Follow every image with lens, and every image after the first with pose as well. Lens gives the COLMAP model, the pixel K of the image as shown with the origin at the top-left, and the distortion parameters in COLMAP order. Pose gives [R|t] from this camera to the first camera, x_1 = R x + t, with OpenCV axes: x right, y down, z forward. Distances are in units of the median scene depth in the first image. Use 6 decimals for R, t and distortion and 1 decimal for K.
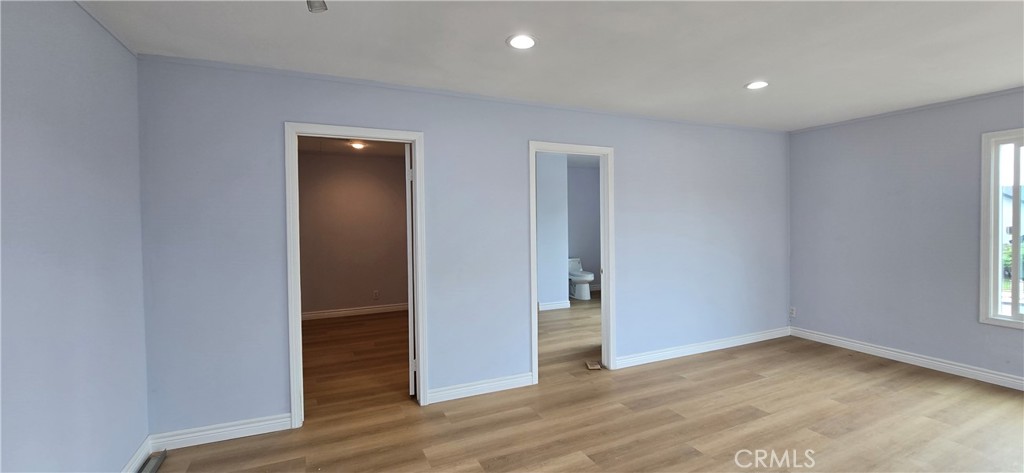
lens RADIAL K [[418.6, 0, 515.4], [0, 418.6, 230.2], [0, 0, 1]] dist [-0.000561, -0.000153]
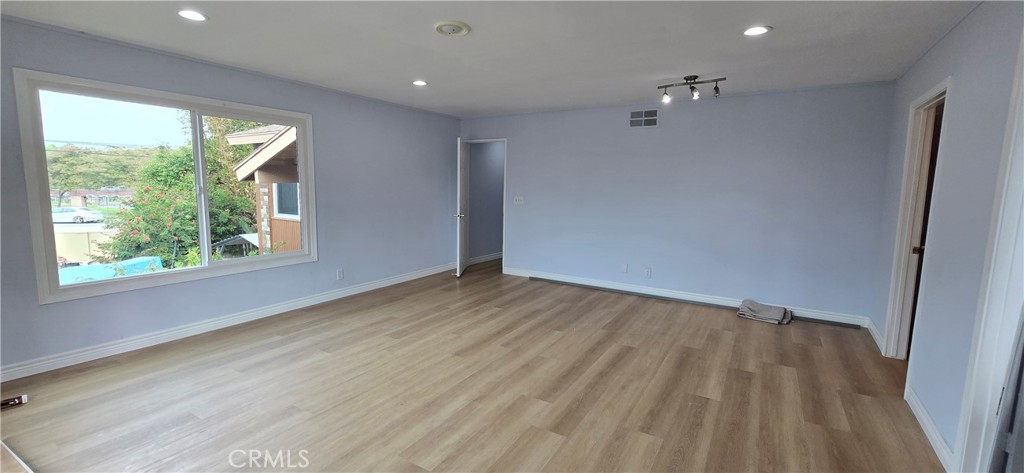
lens RADIAL K [[418.6, 0, 515.4], [0, 418.6, 230.2], [0, 0, 1]] dist [-0.000561, -0.000153]
pose [[-0.838111, 0.056149, -0.542603, 1.103201], [-0.023284, 0.990100, 0.138420, -0.039578], [0.545003, 0.128645, -0.828506, 1.480966]]
